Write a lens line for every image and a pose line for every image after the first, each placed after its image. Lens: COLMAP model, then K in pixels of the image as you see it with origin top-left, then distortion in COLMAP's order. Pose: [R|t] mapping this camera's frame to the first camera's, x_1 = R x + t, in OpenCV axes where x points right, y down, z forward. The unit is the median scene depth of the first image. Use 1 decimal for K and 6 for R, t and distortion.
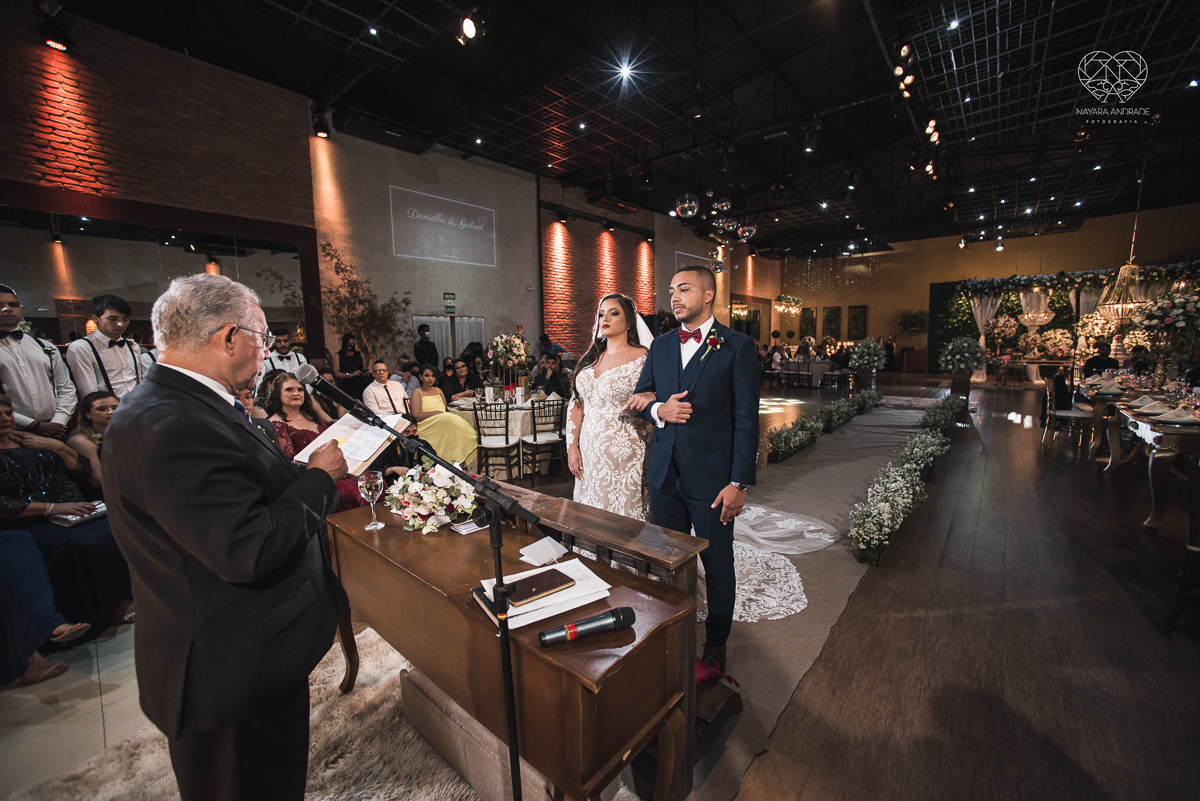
lens RADIAL K [[472.1, 0, 598.7], [0, 472.1, 399.6], [0, 0, 1]] dist [-0.065182, 0.026439]
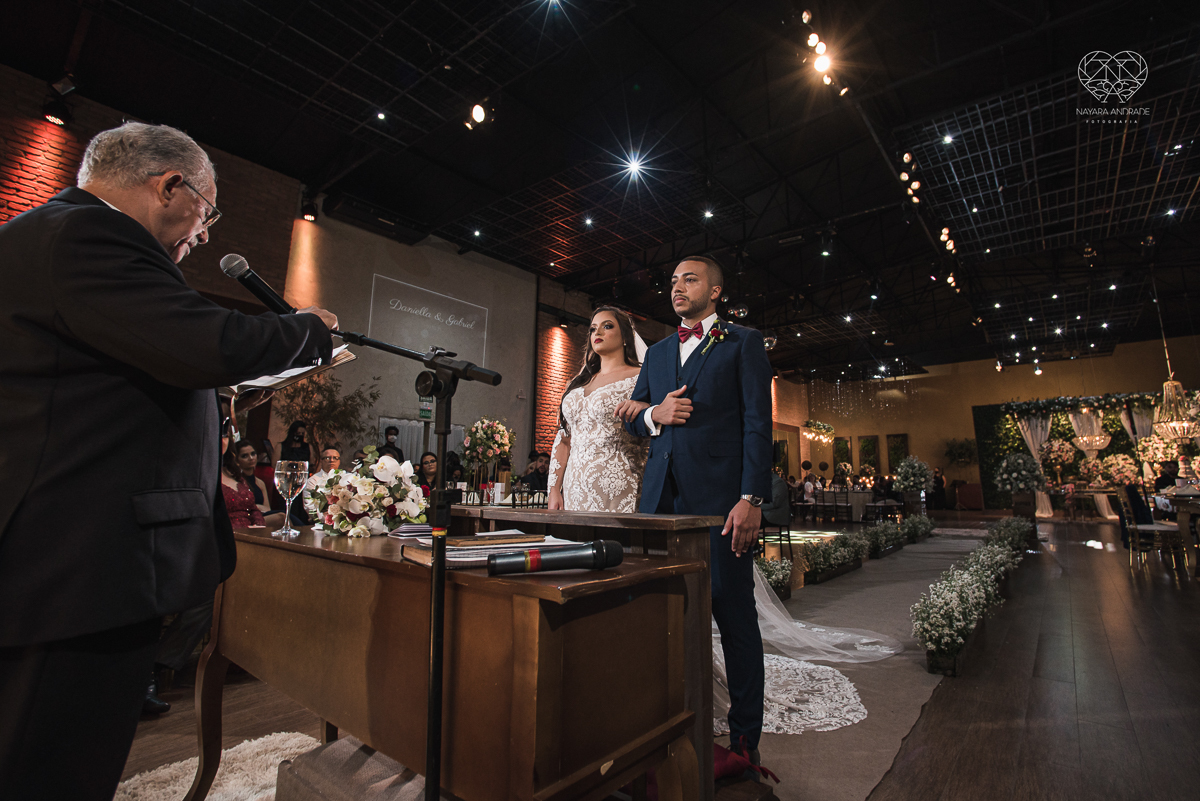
lens RADIAL K [[556.9, 0, 628.8], [0, 556.9, 378.4], [0, 0, 1]] dist [-0.072705, 0.031978]
pose [[0.998511, 0.030185, 0.045443, 0.004718], [-0.014999, 0.952777, -0.303300, 0.056231], [-0.052452, 0.302167, 0.951811, 0.011173]]
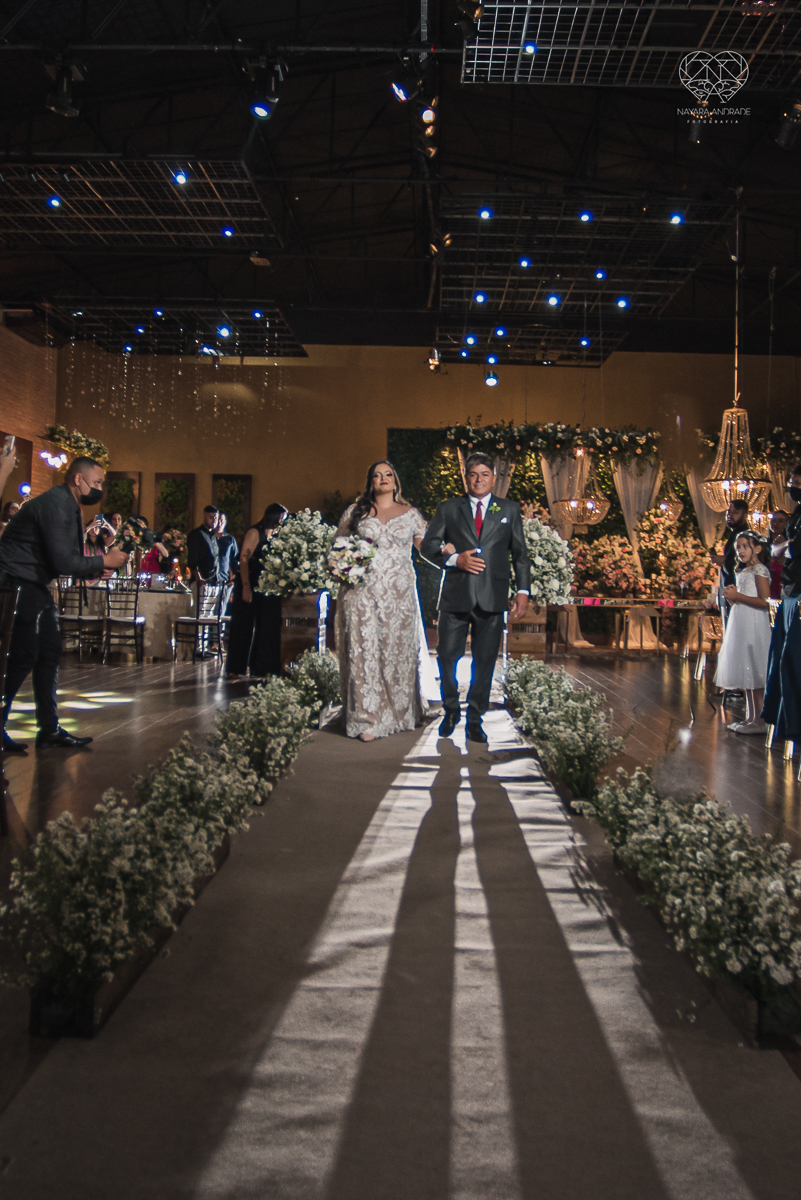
lens RADIAL K [[1079.8, 0, 403.2], [0, 1079.8, 558.8], [0, 0, 1]] dist [-0.007739, -0.003769]
pose [[0.772509, 0.051225, 0.632934, 0.134023], [0.032685, 0.992212, -0.120194, 0.007773], [-0.634162, 0.113539, 0.764819, 0.382585]]
